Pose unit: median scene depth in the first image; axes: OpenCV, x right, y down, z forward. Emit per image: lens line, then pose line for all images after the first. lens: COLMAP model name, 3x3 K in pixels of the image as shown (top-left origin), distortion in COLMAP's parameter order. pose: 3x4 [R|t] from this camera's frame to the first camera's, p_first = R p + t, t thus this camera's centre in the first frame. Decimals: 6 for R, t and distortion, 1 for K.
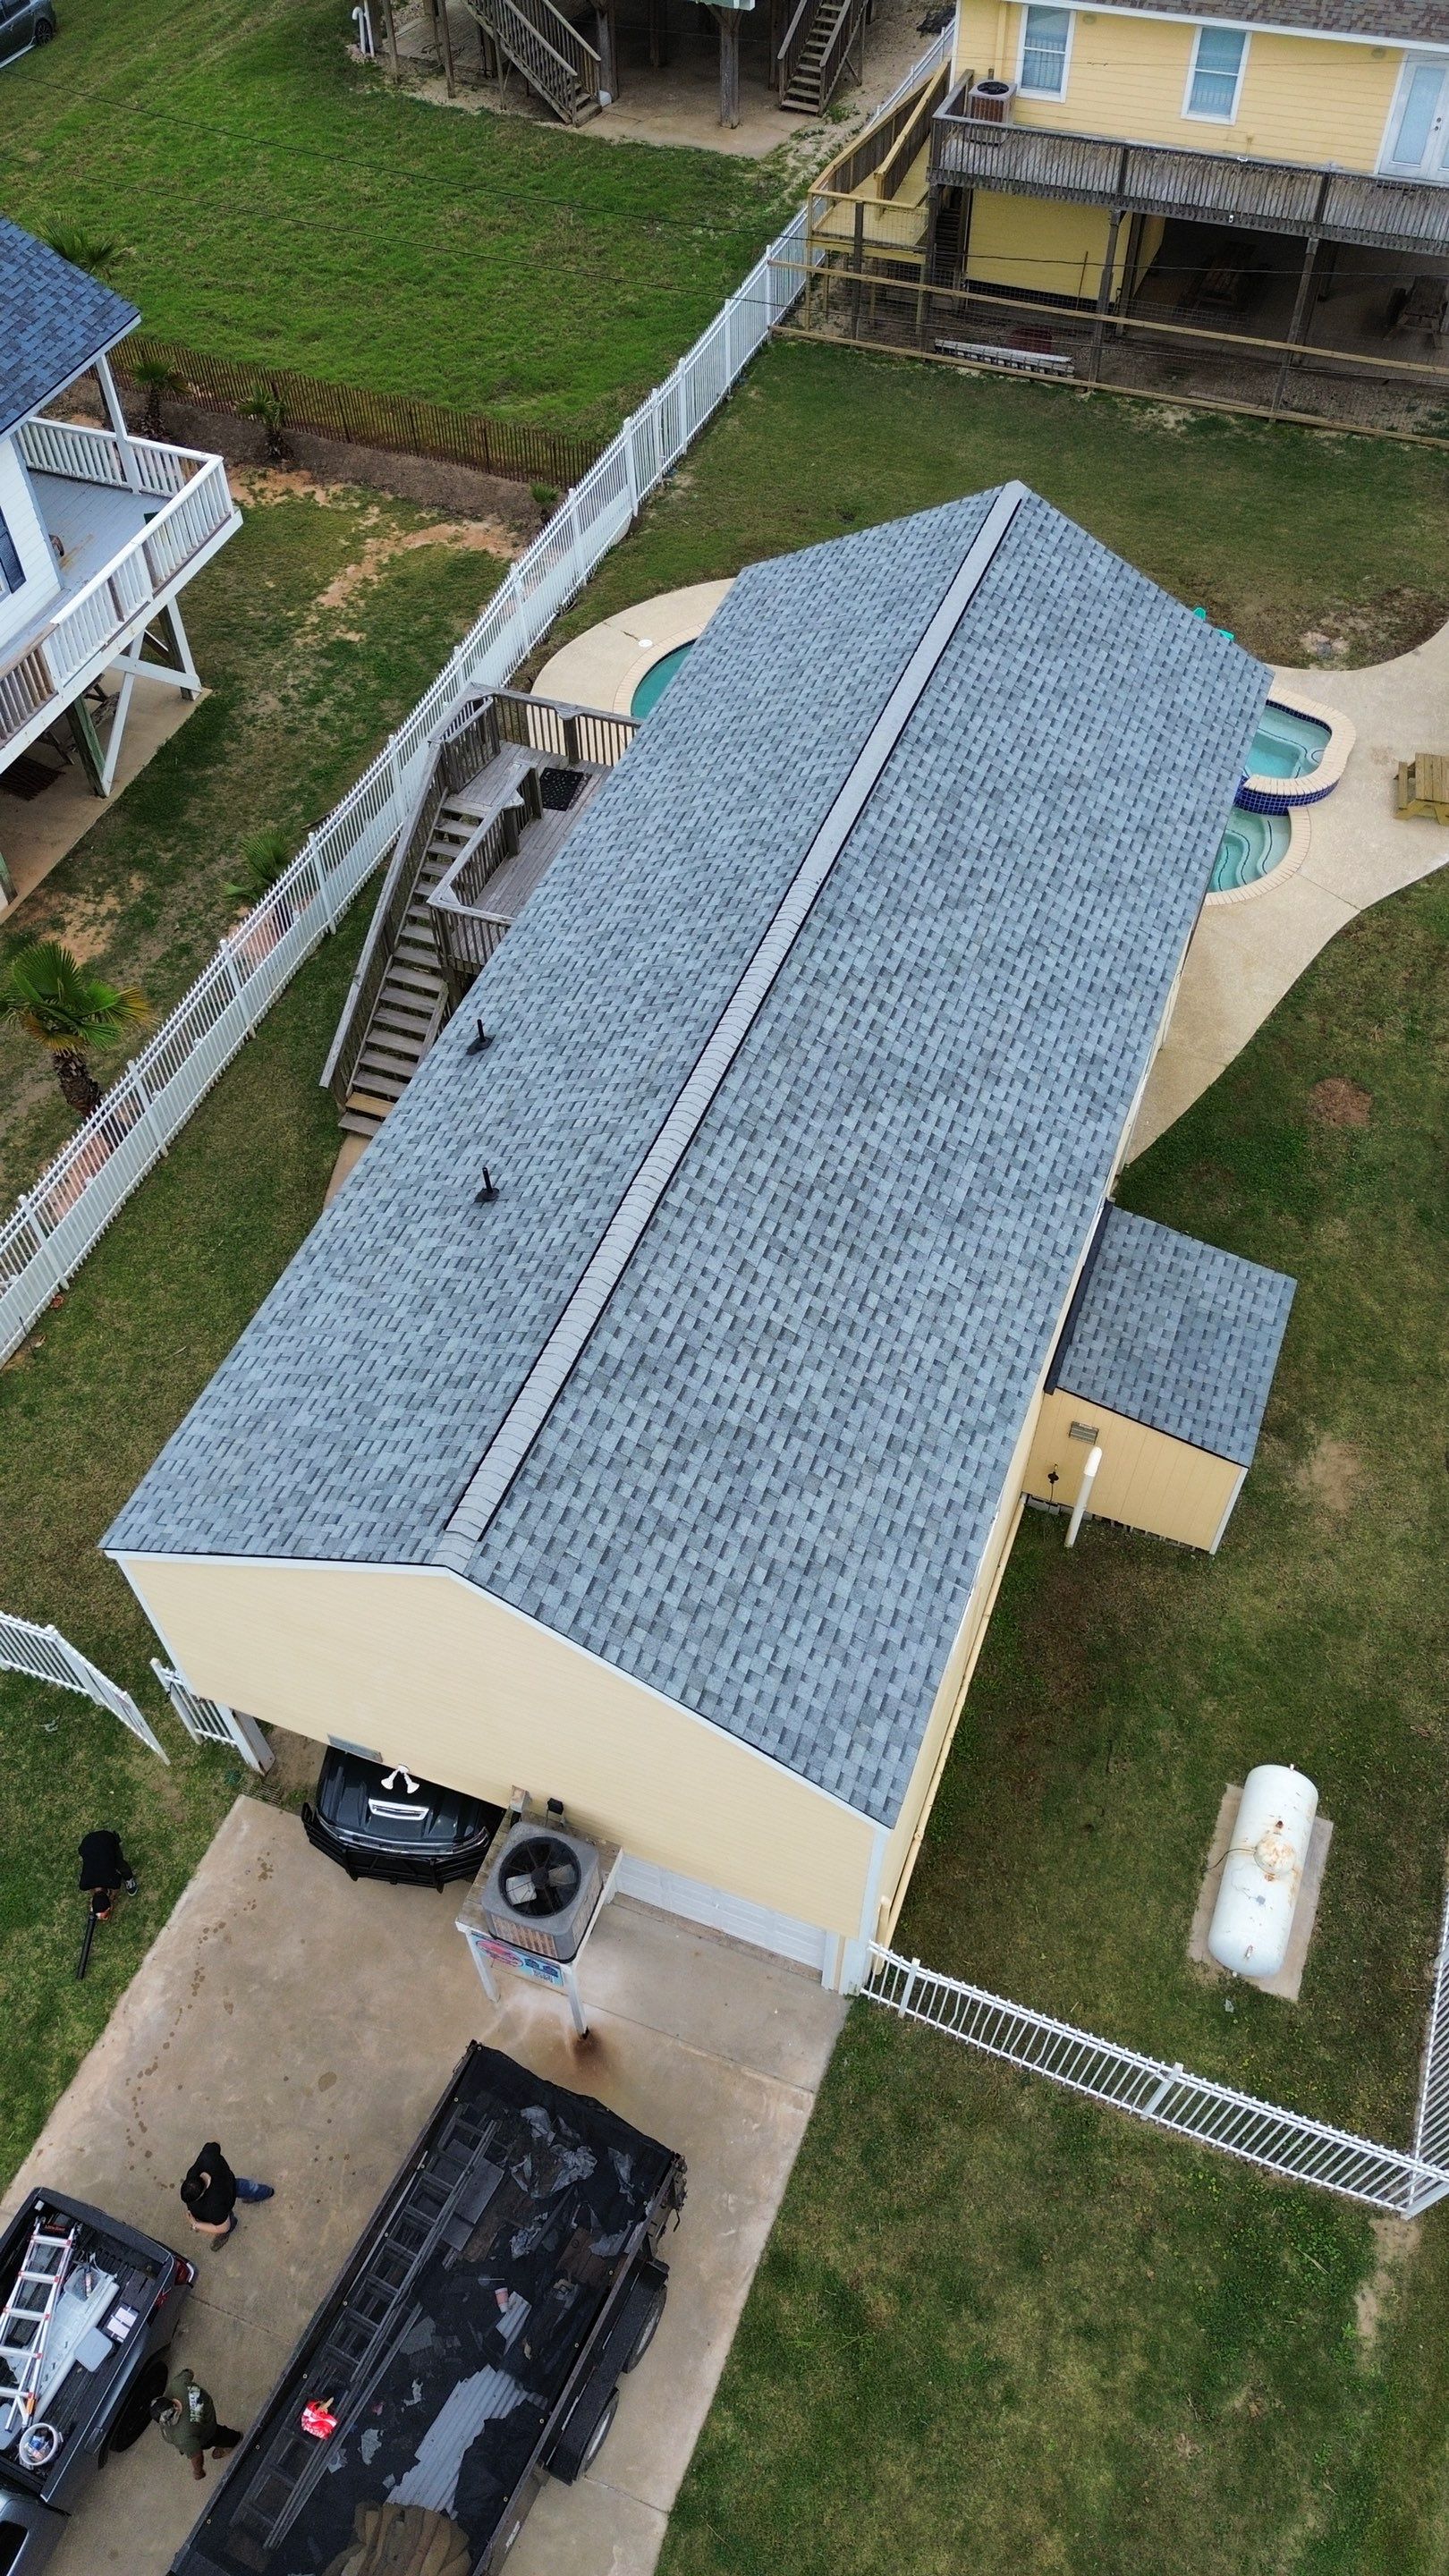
lens RADIAL K [[1815.6, 0, 715.3], [0, 1815.6, 1287.1], [0, 0, 1]] dist [0.080214, -0.074997]
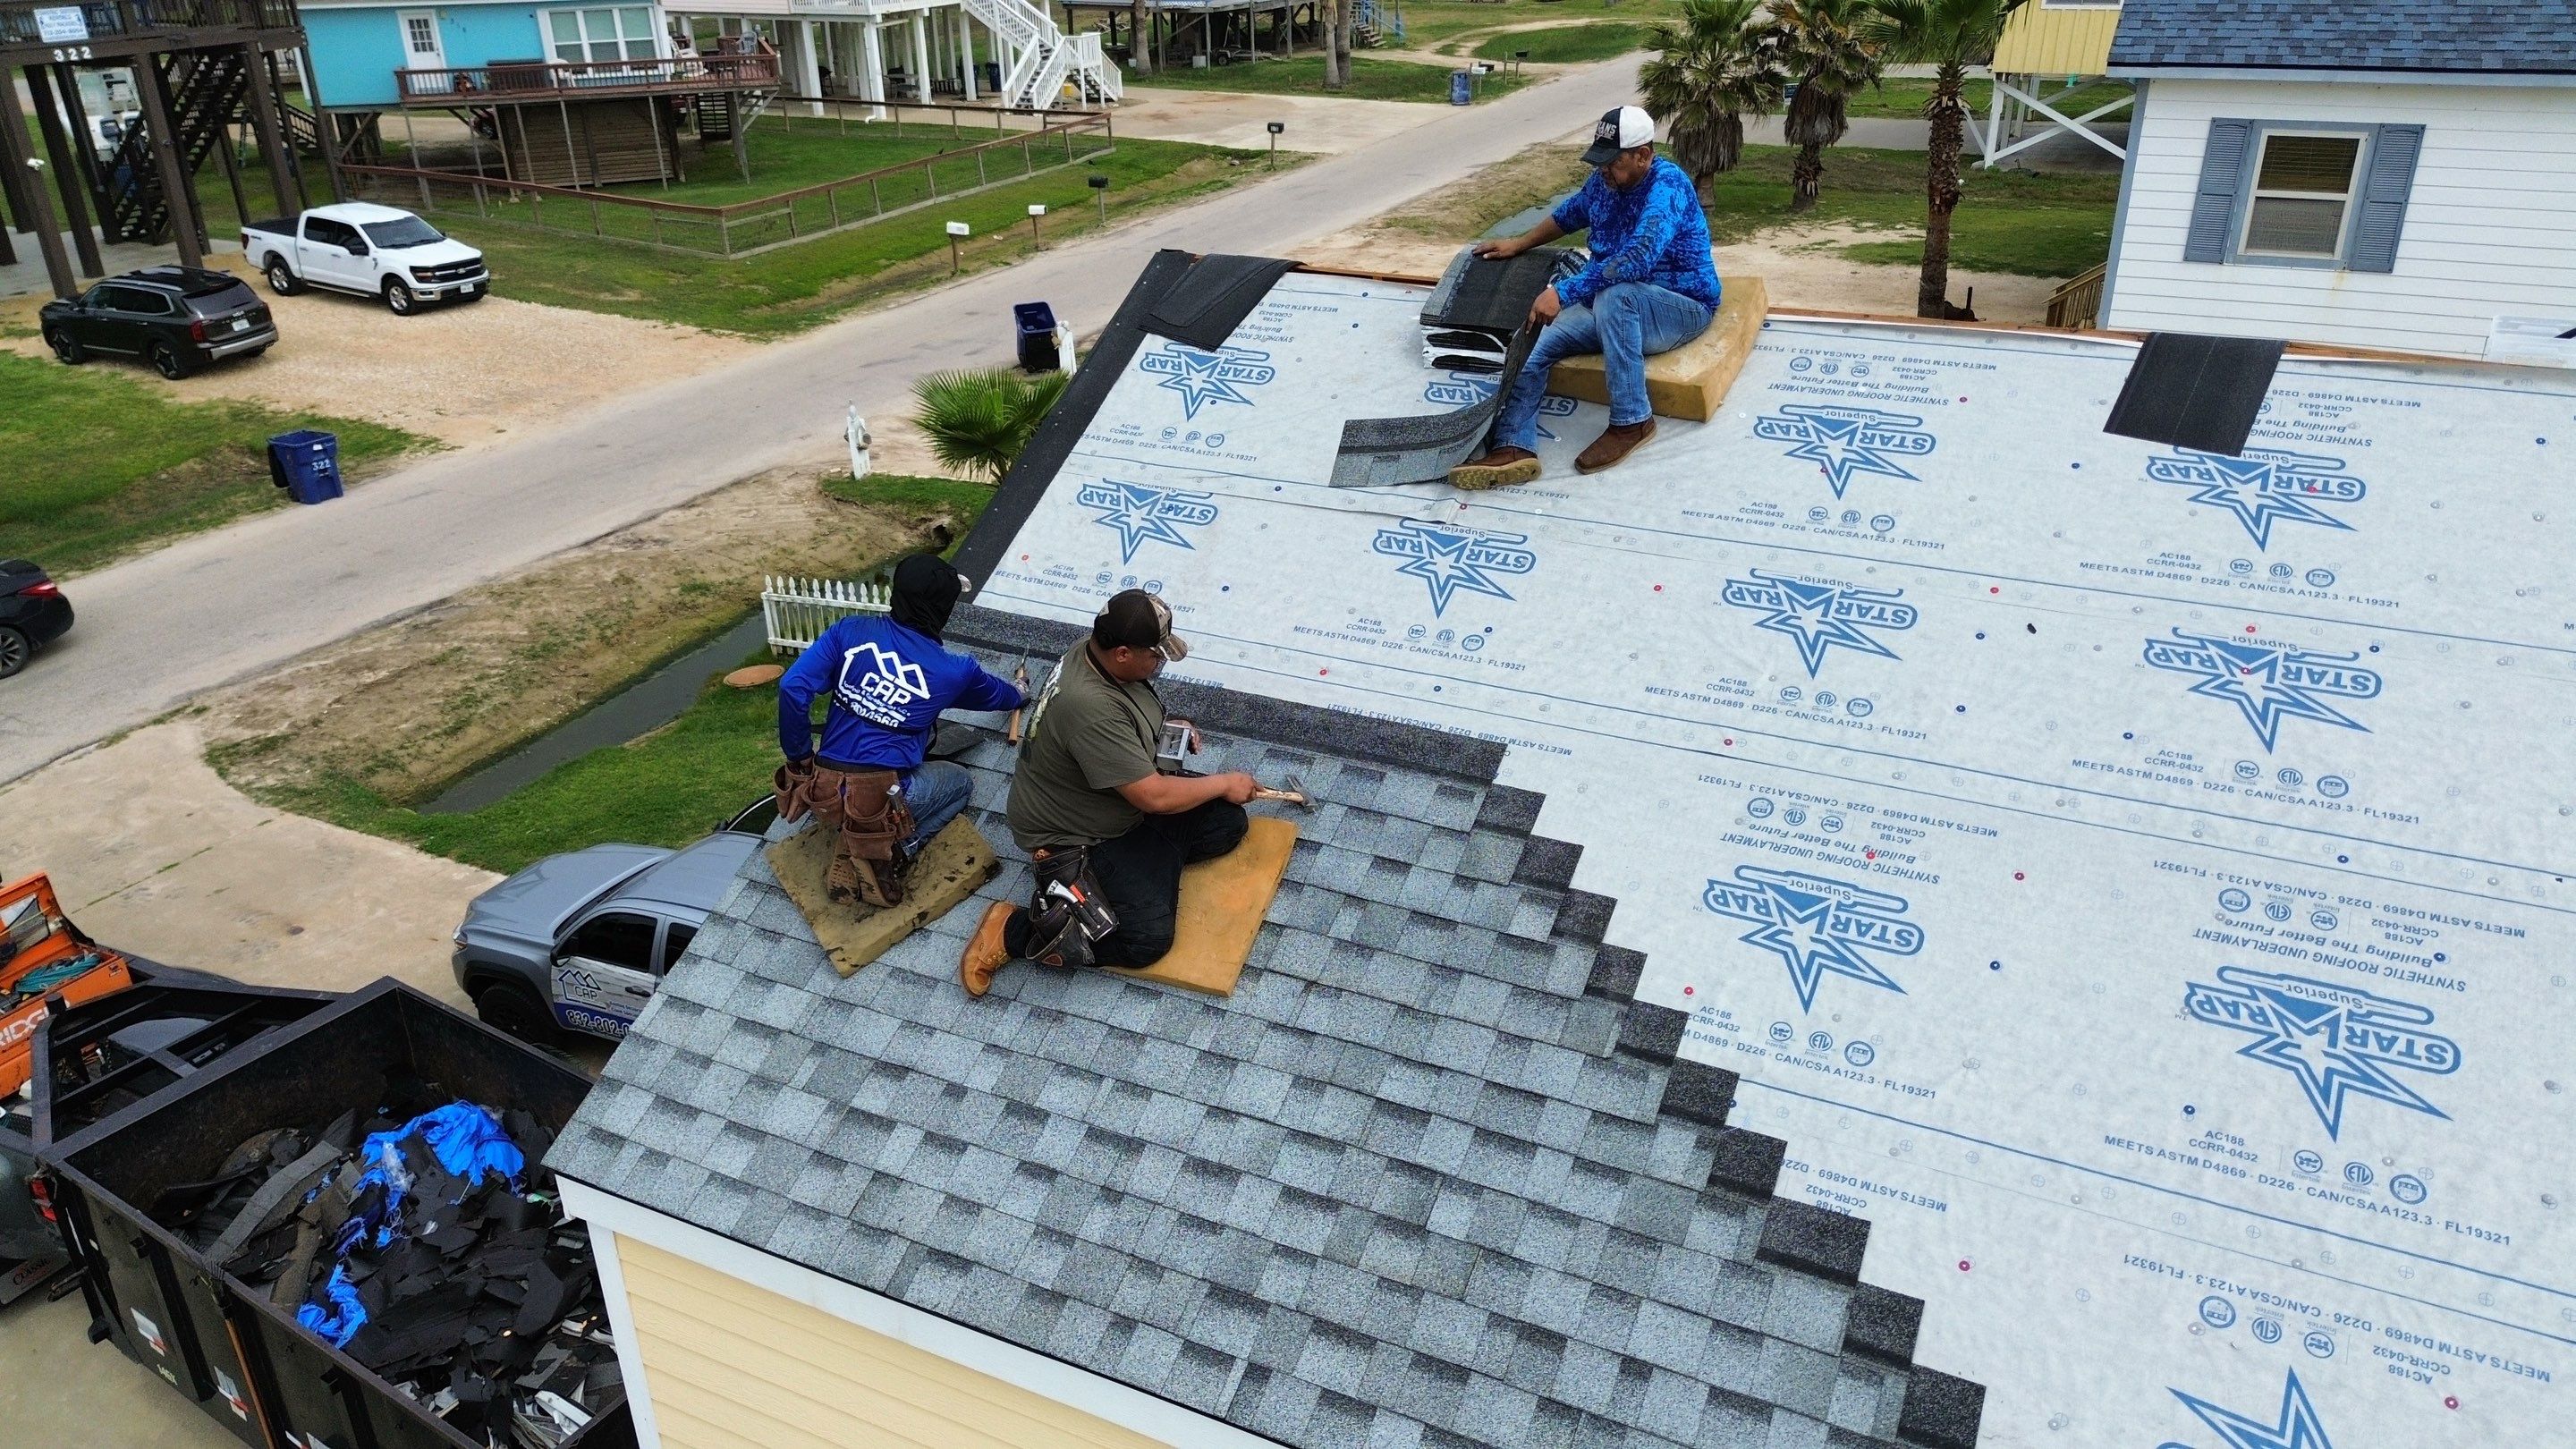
lens RADIAL K [[1815.6, 0, 1284.9], [0, 1815.6, 716.8], [0, 0, 1]] dist [0.080214, -0.074997]
pose [[-0.103926, 0.440379, -0.891777, 0.215406], [-0.773405, 0.527966, 0.350852, 0.004052], [0.625335, 0.726167, 0.285722, 0.539301]]
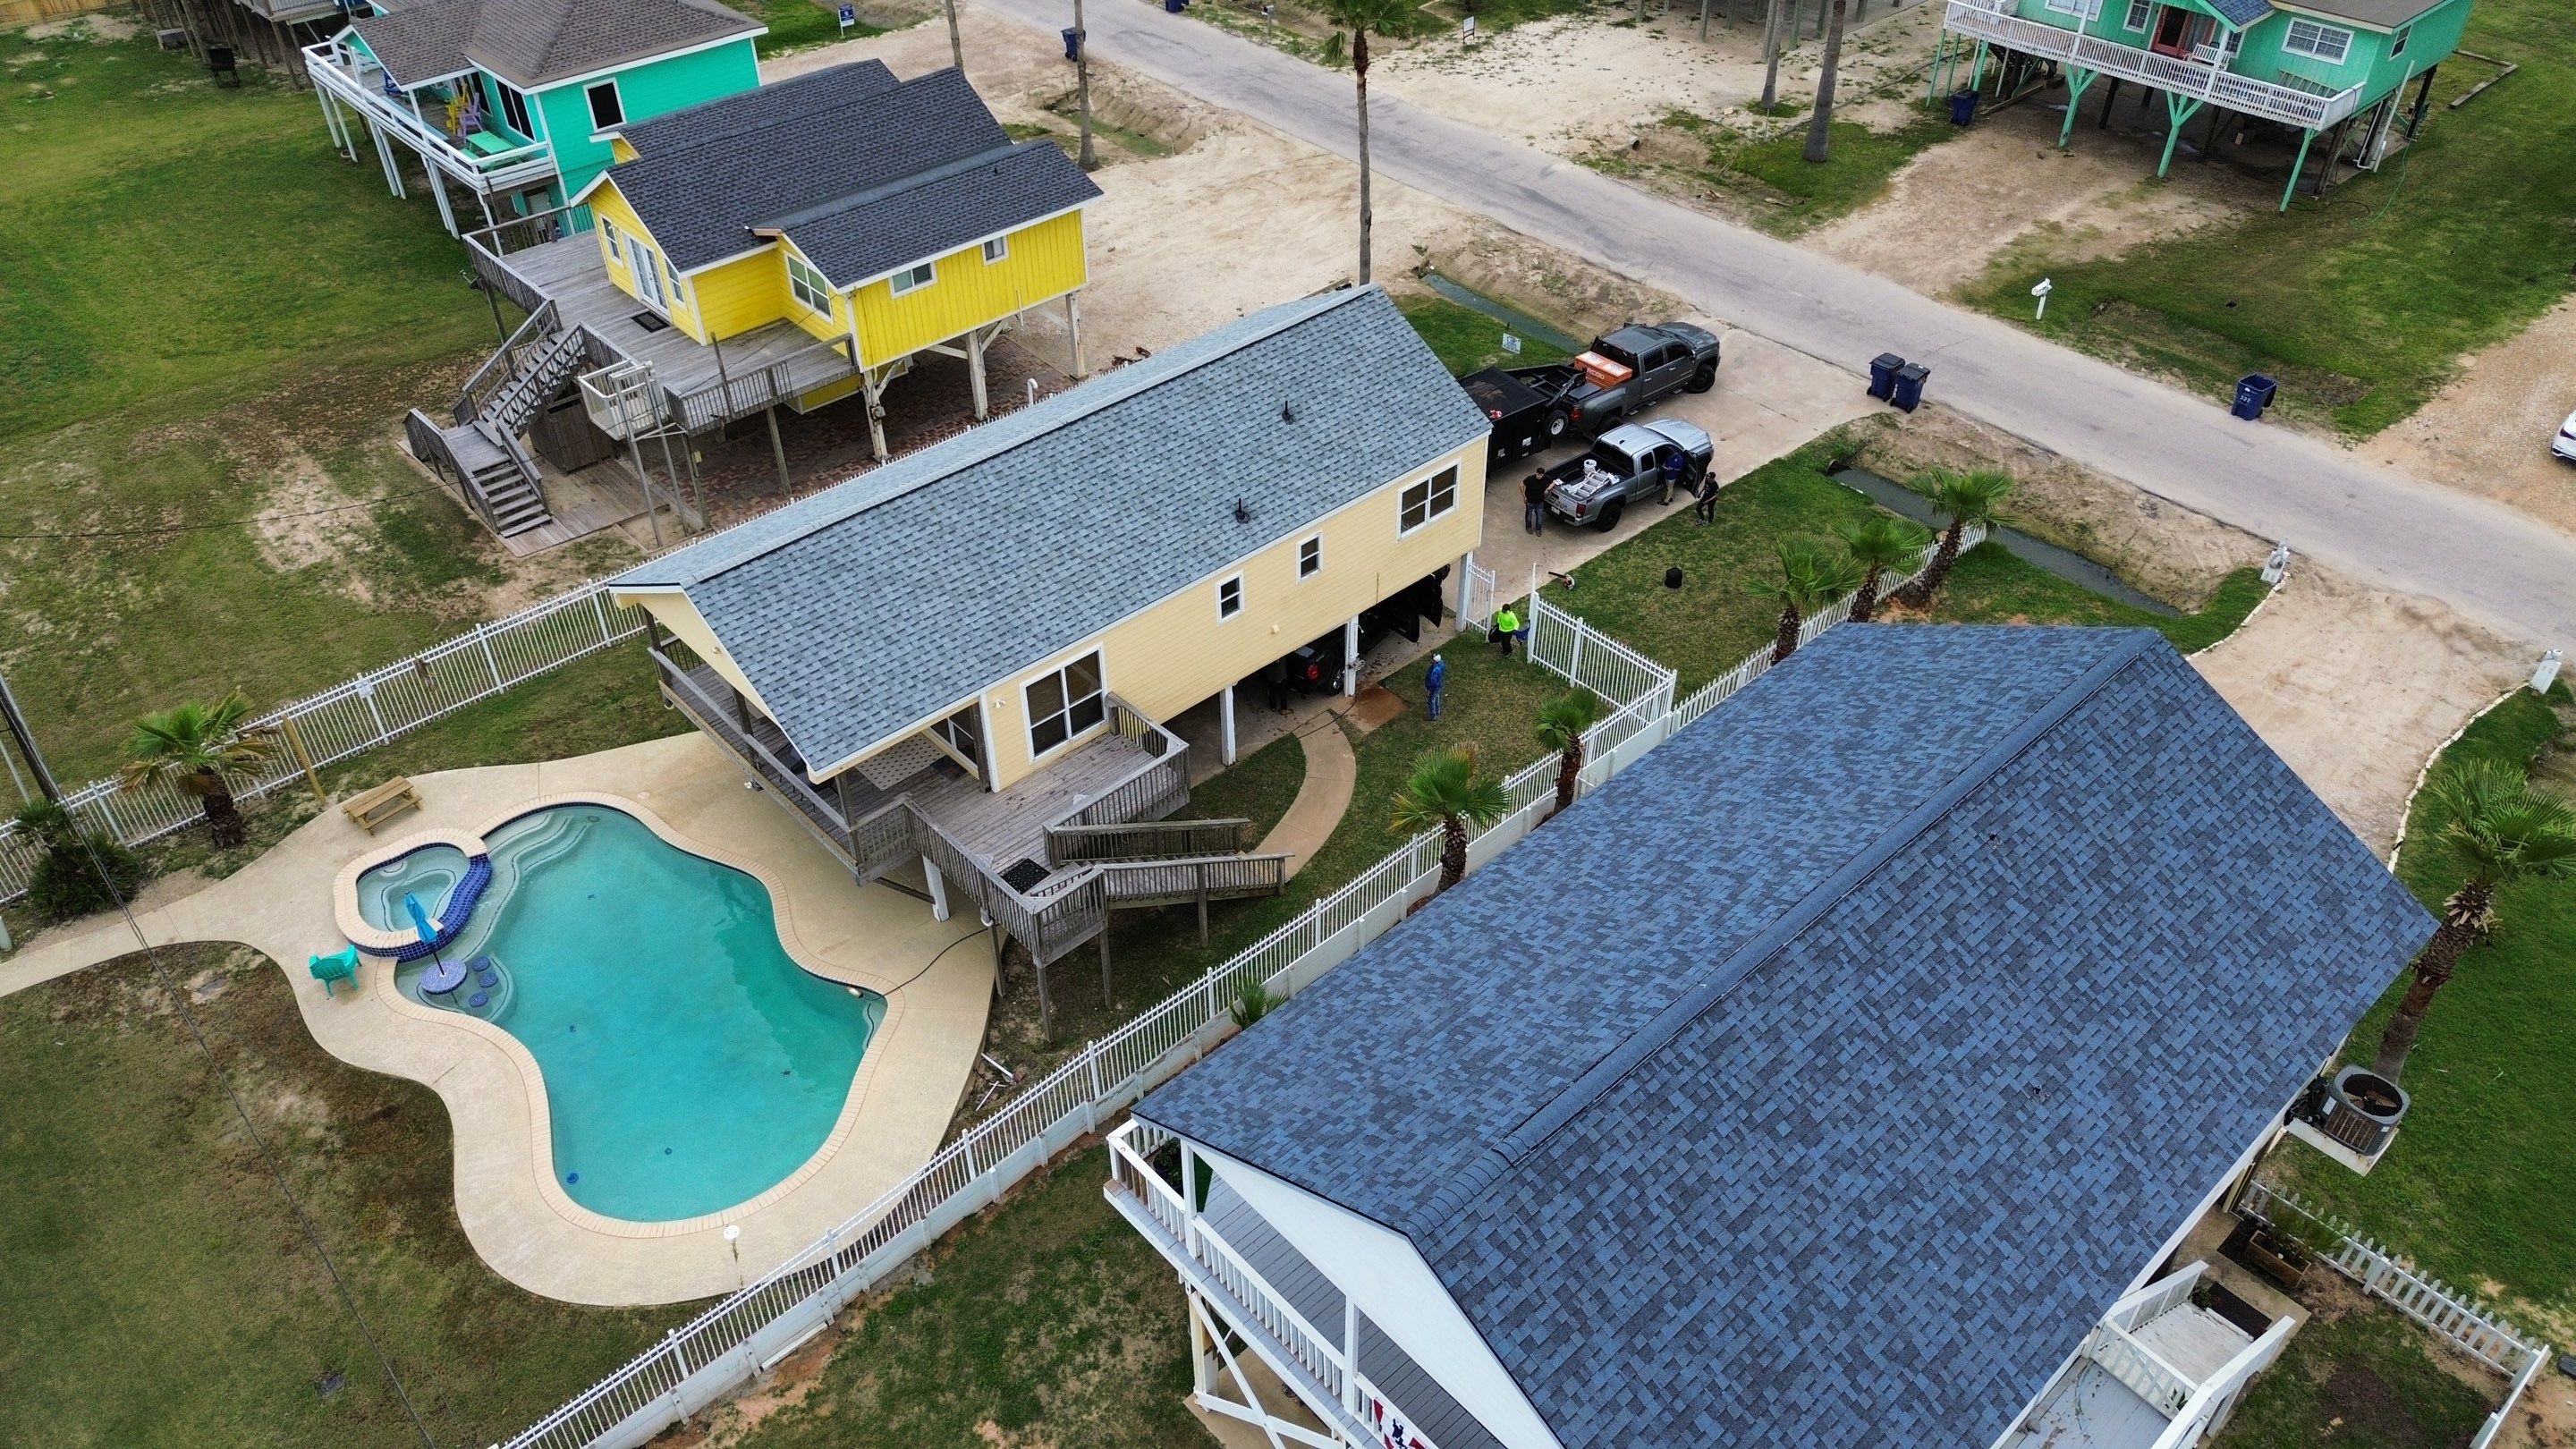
lens RADIAL K [[1818.5, 0, 1288.8], [0, 1818.5, 717.6], [0, 0, 1]] dist [0.090507, -0.103046]
pose [[-0.891706, -0.269390, 0.363717, -0.697881], [0.371161, 0.024687, 0.928240, -1.414617], [-0.259038, 0.962715, 0.077973, 0.816209]]
